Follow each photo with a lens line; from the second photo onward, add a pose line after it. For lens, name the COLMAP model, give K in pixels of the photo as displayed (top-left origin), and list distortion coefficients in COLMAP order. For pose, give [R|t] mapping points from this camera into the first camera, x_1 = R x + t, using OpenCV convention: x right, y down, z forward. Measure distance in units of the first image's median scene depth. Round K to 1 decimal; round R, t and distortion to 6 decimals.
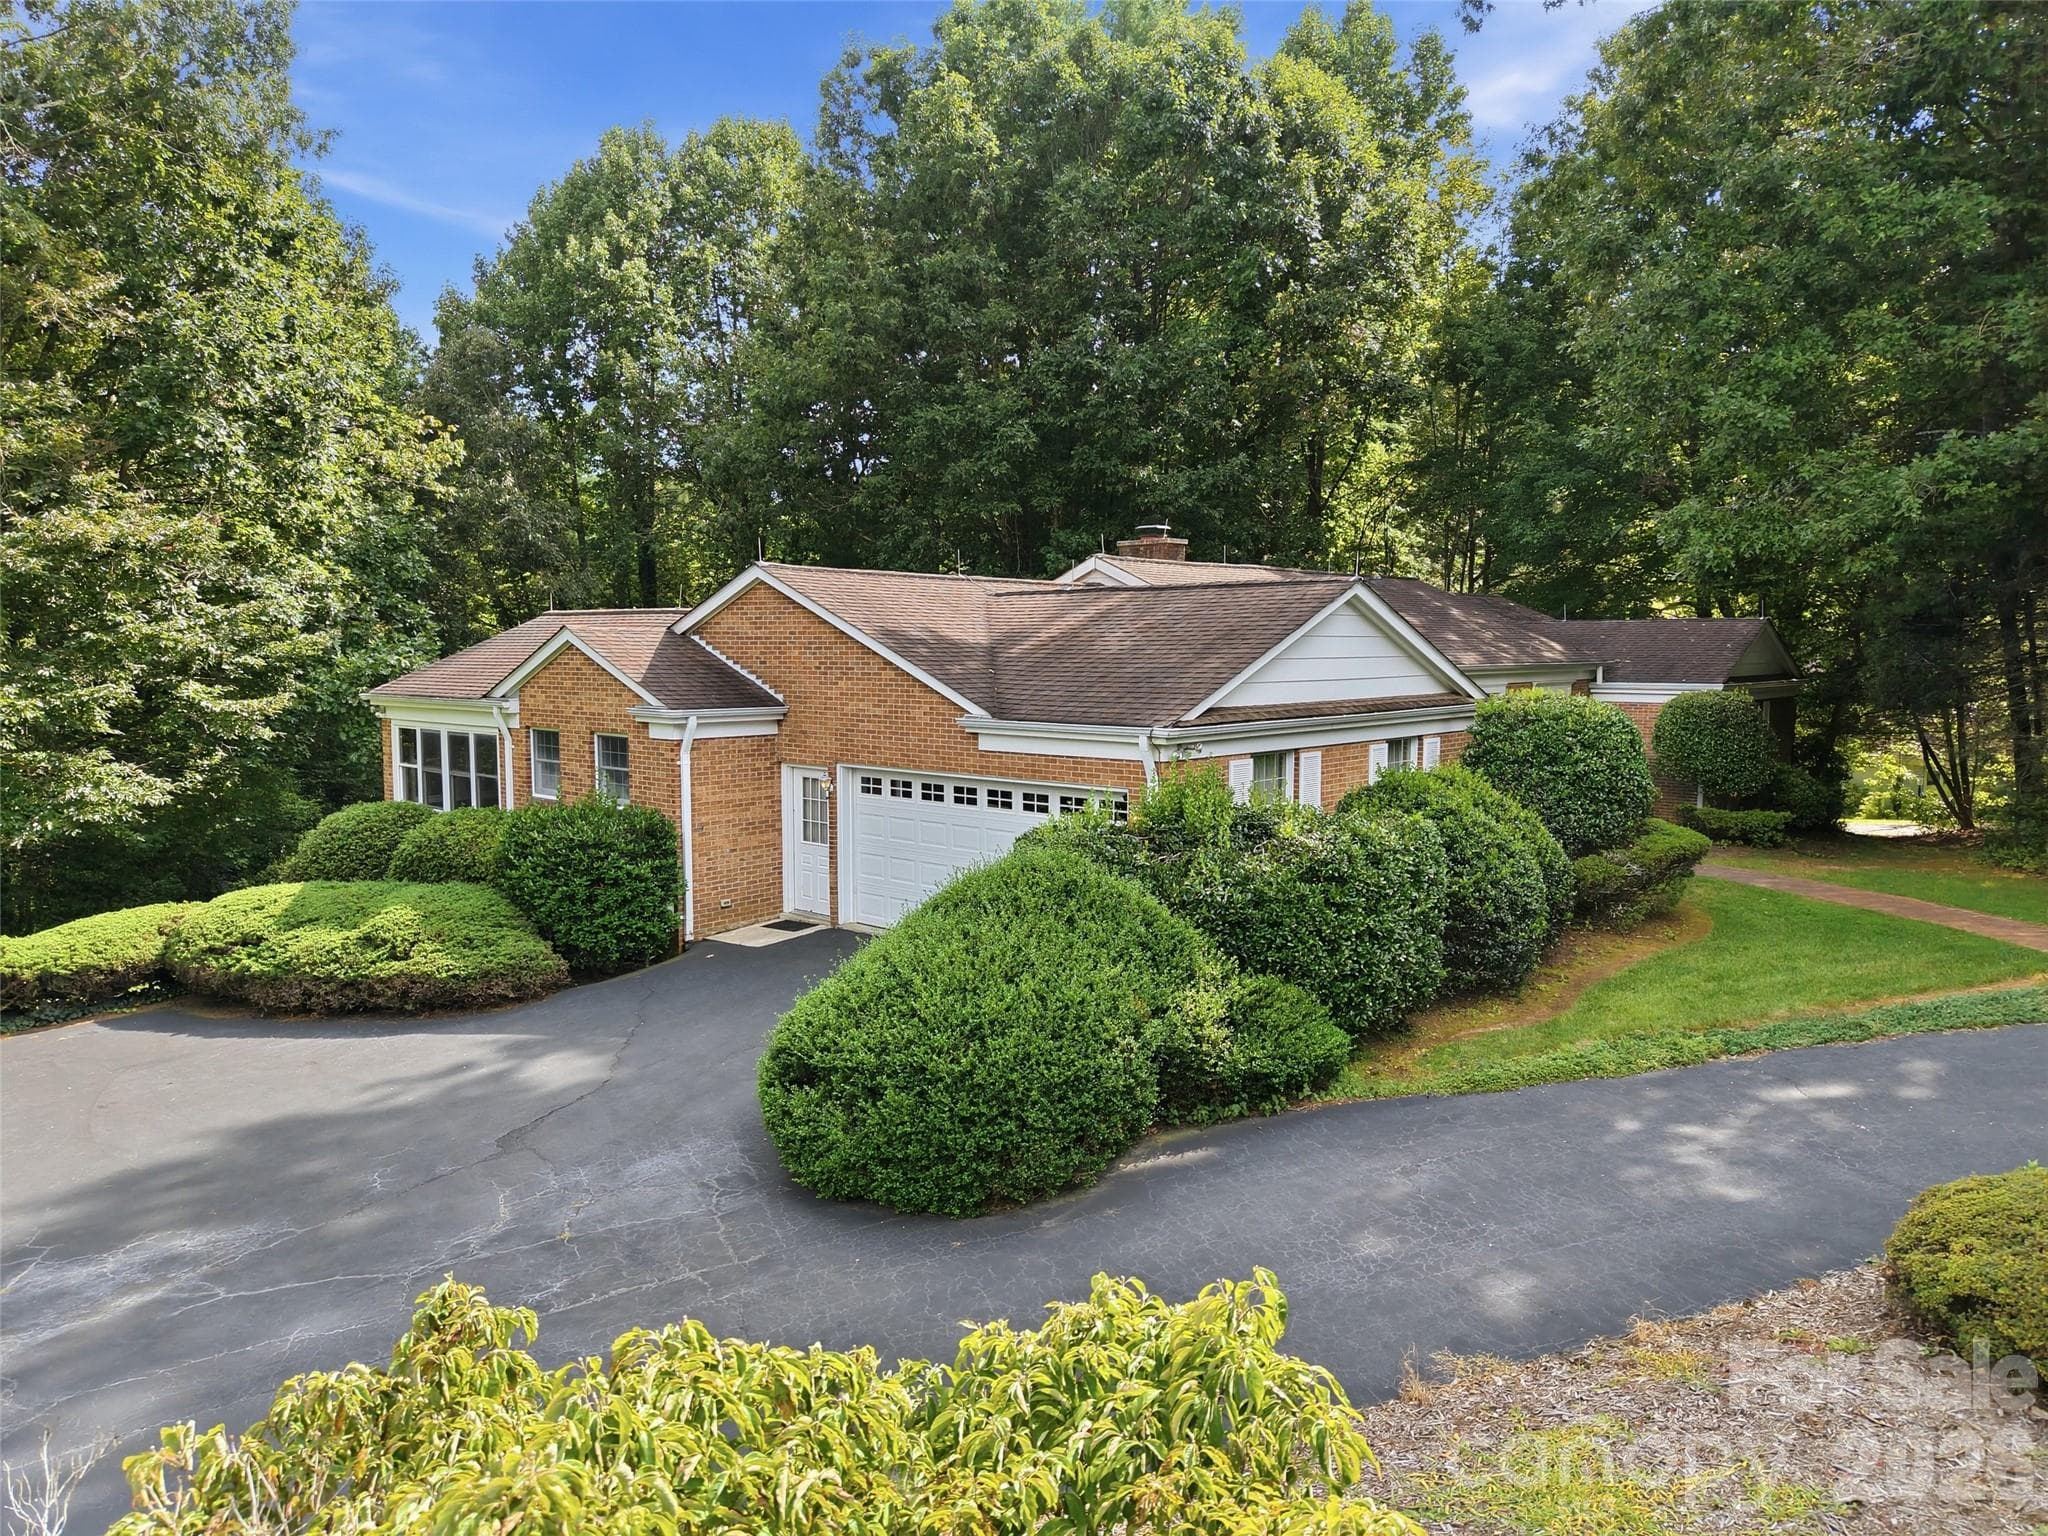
lens RADIAL K [[1399.0, 0, 1024.0], [0, 1399.0, 768.0], [0, 0, 1]] dist [0.065974, -0.079362]
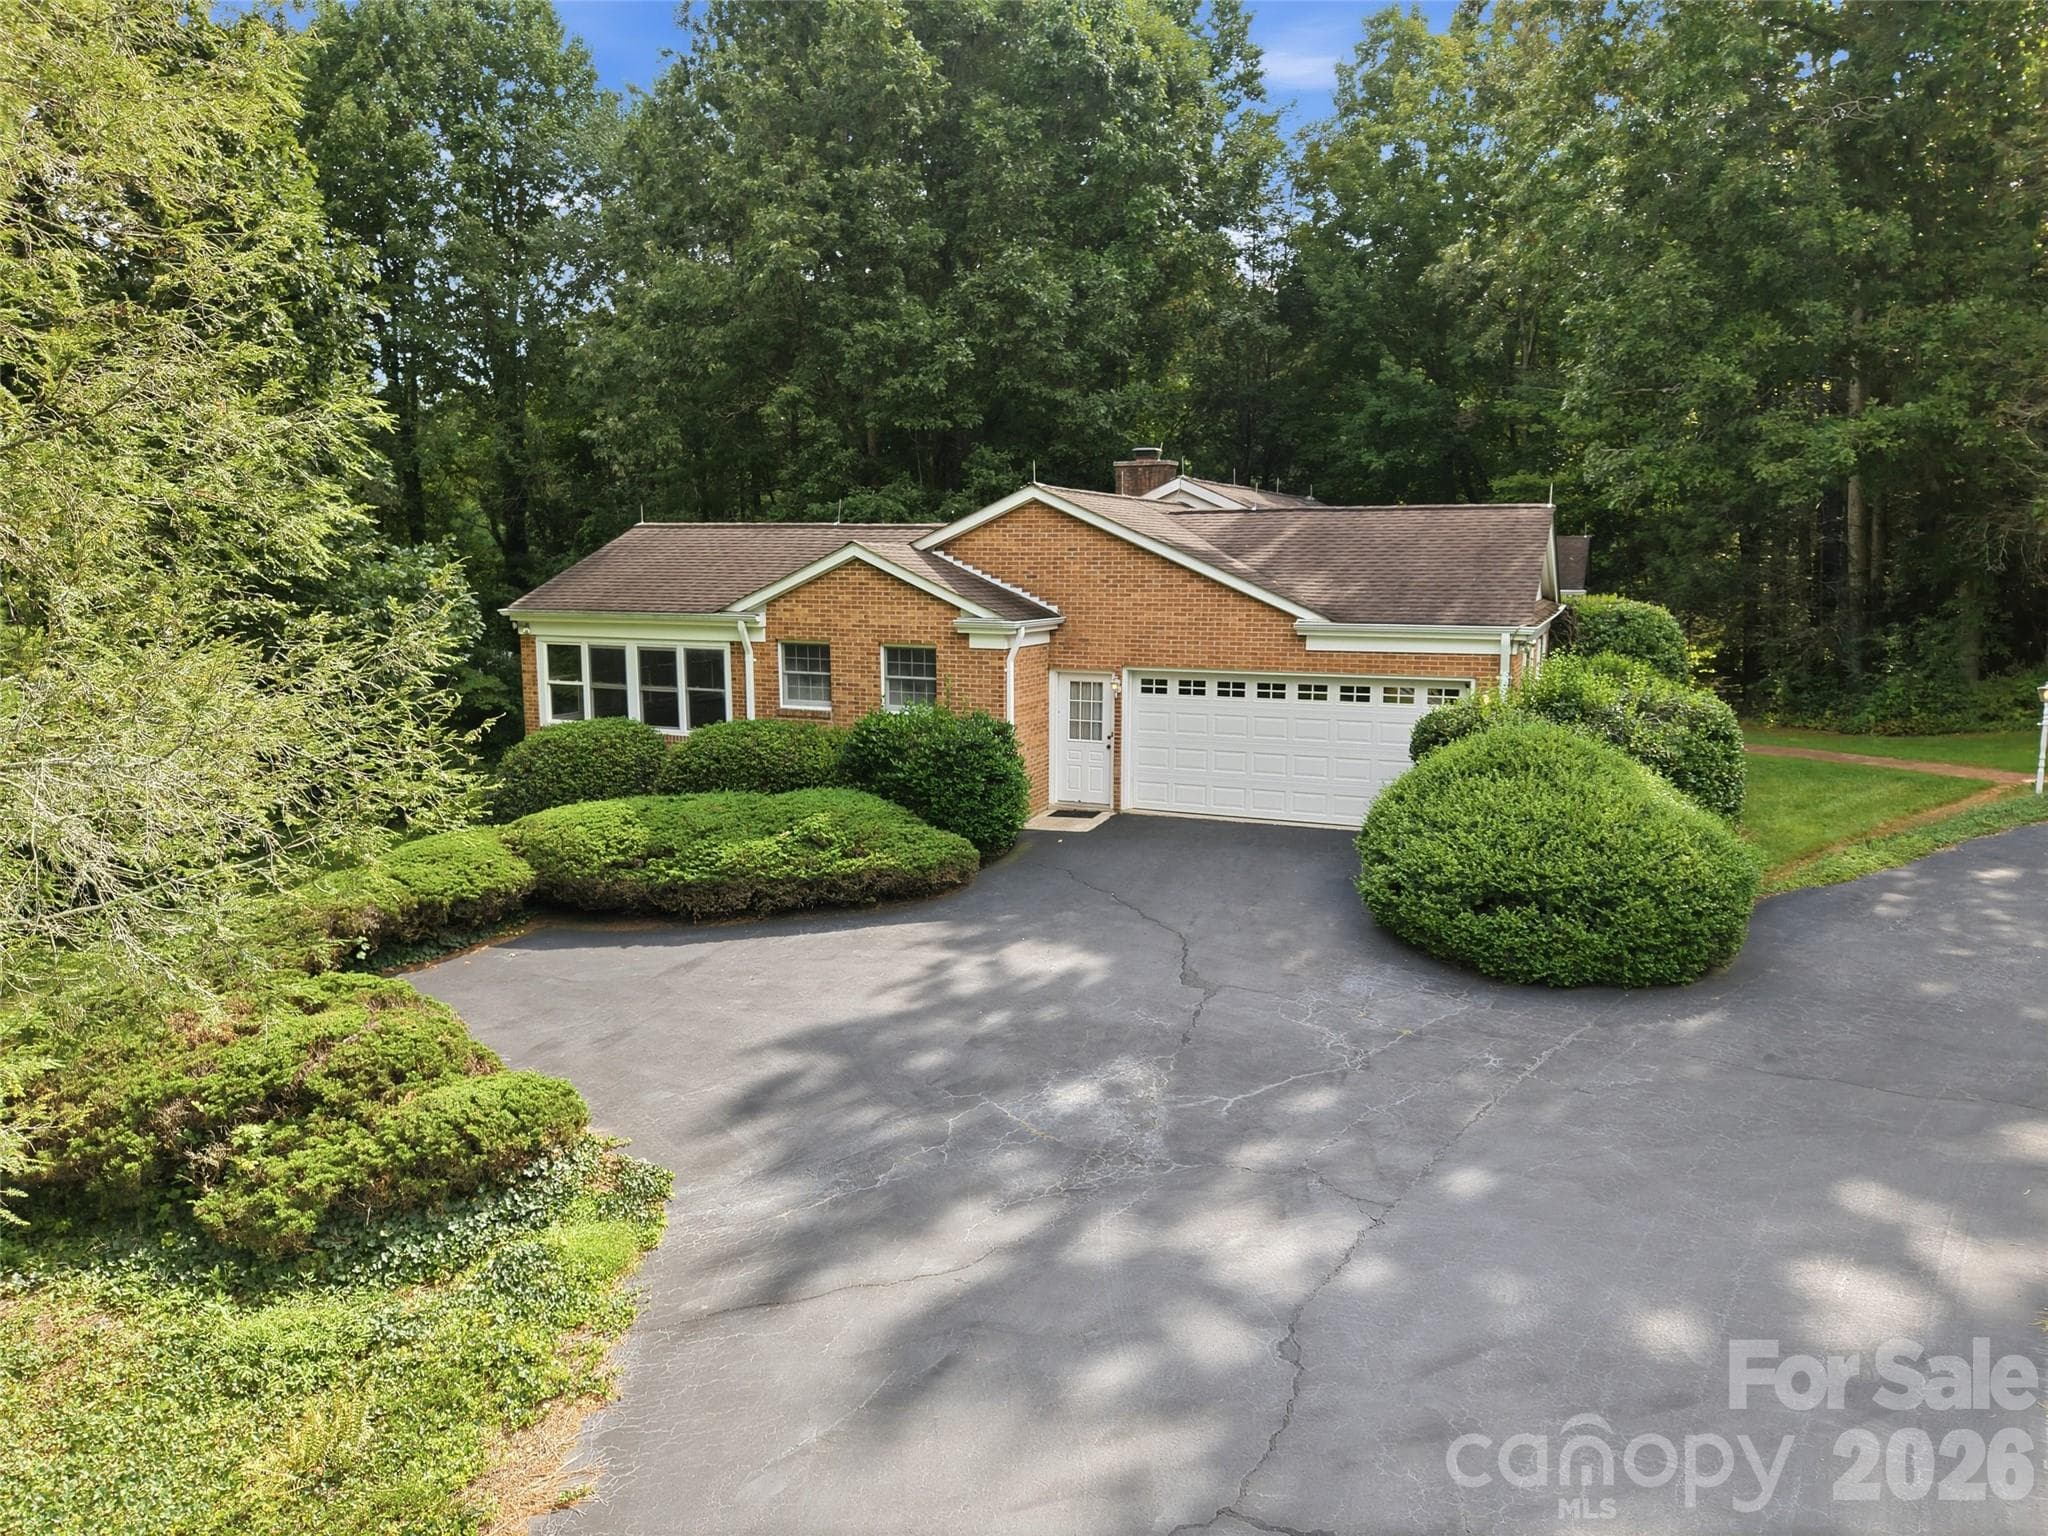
lens RADIAL K [[1399.0, 0, 1024.0], [0, 1399.0, 768.0], [0, 0, 1]] dist [0.065974, -0.079362]
pose [[0.946160, -0.048351, 0.320067, -0.549064], [0.027041, 0.997131, 0.070697, -0.003871], [-0.322567, -0.058236, 0.944753, -0.040971]]
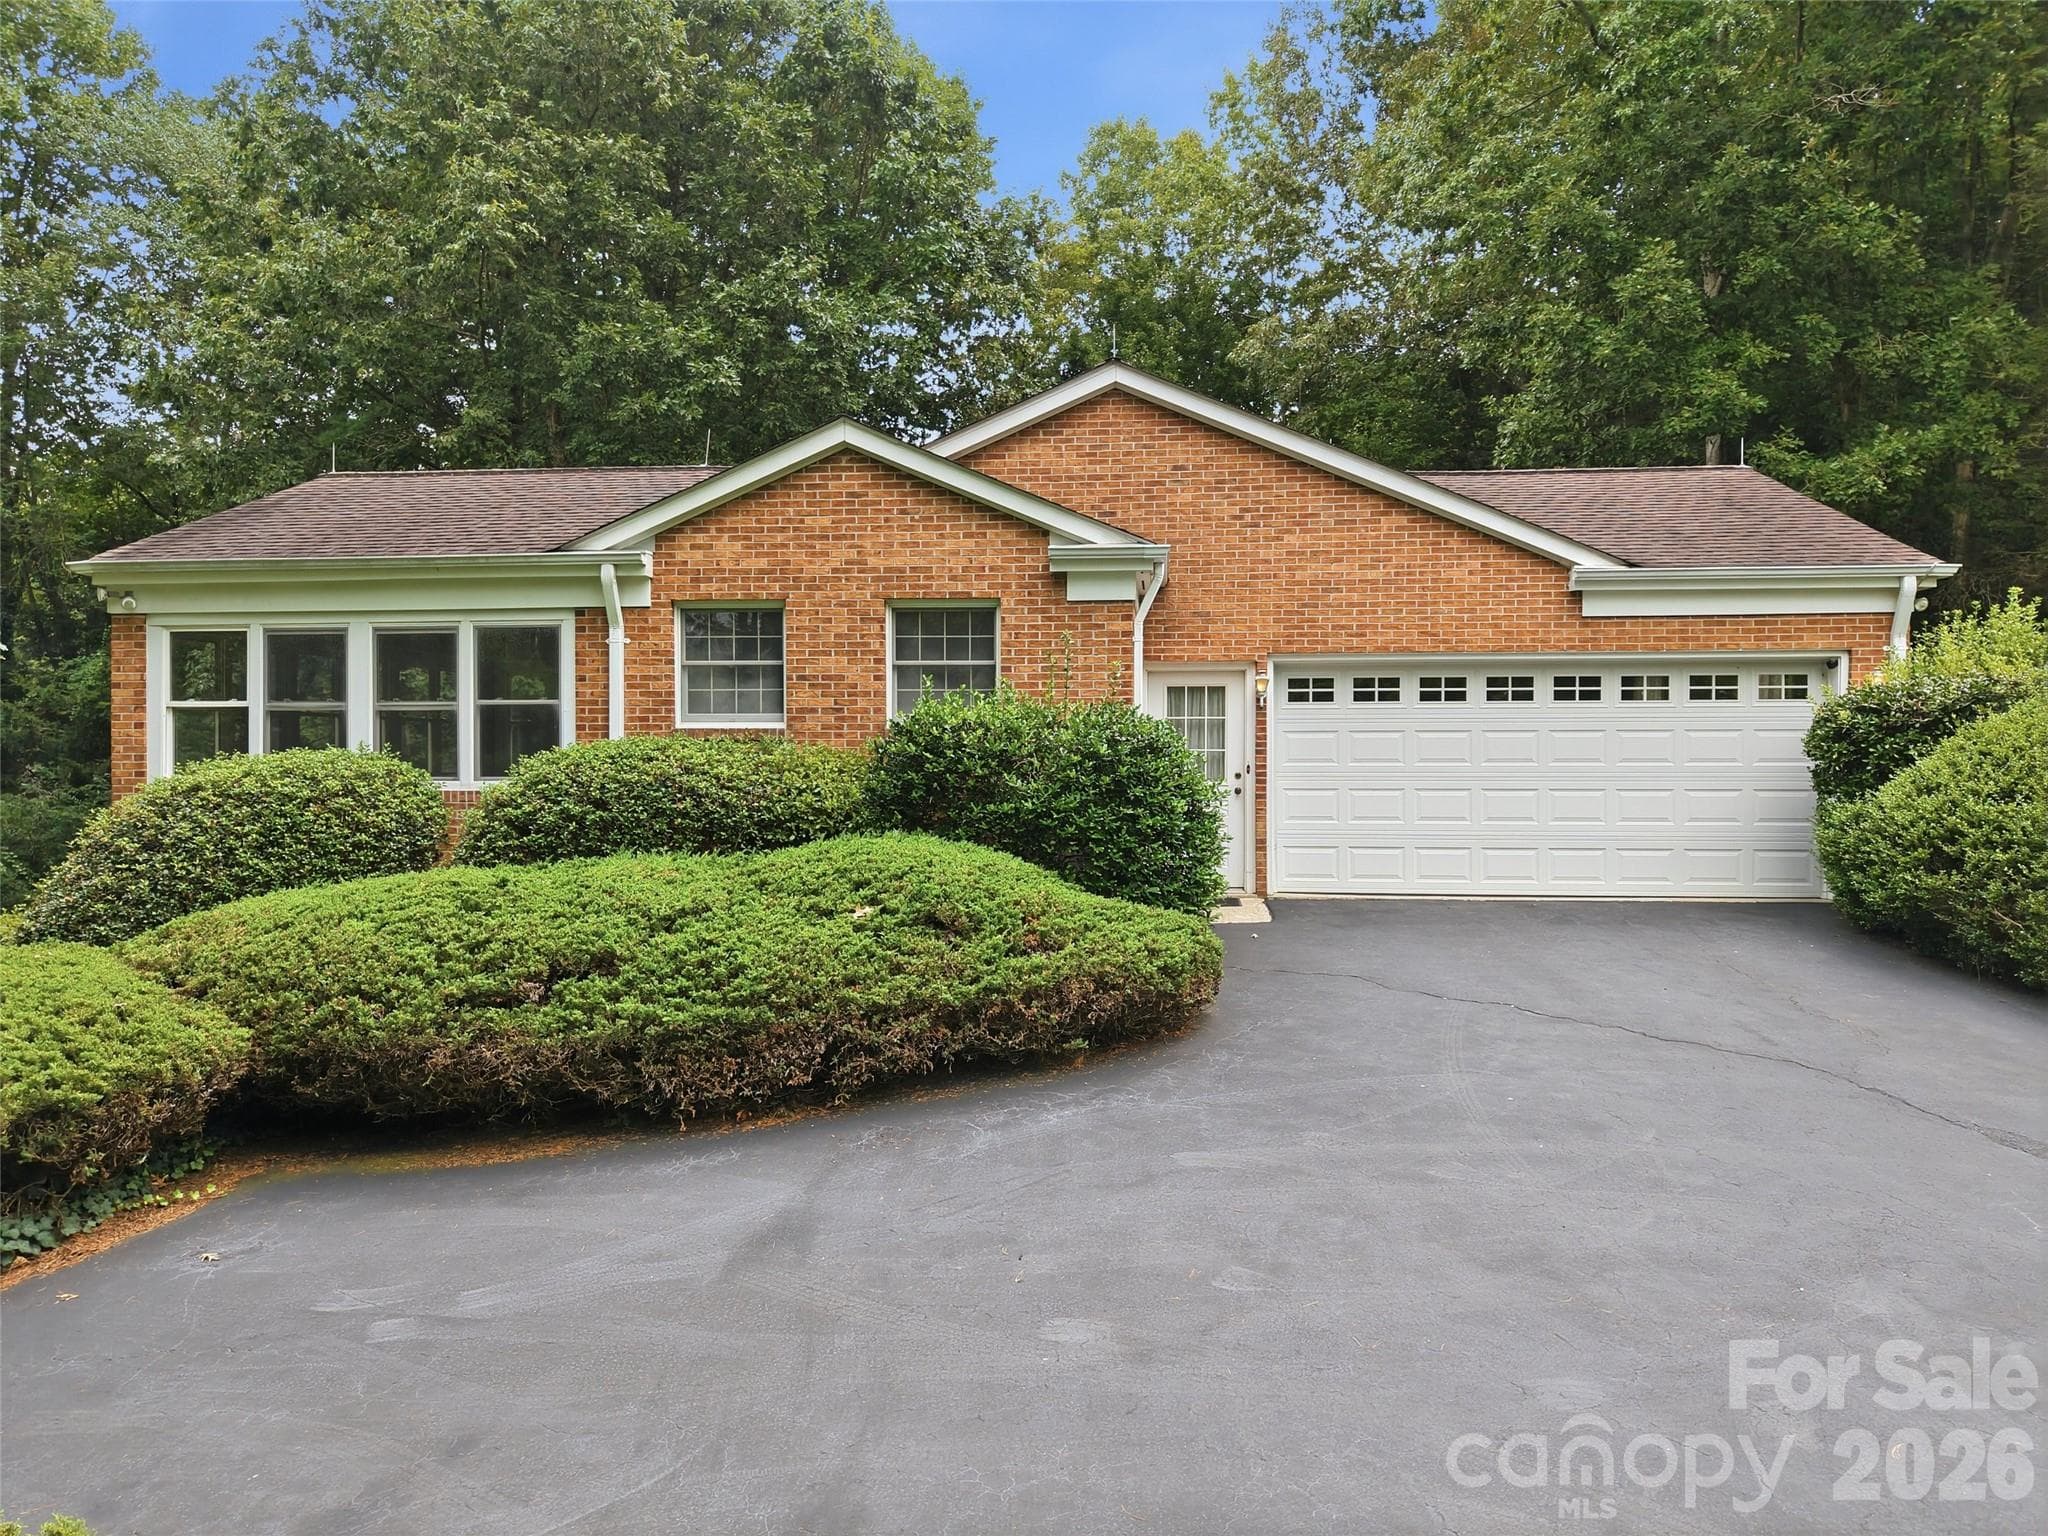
lens RADIAL K [[1384.3, 0, 1024.0], [0, 1384.3, 768.0], [0, 0, 1]] dist [0.003536, 0.000434]
pose [[0.796039, -0.002282, 0.605241, -0.615617], [0.052615, 0.996468, -0.065444, 0.085670], [-0.602954, 0.083941, 0.793347, 0.511004]]
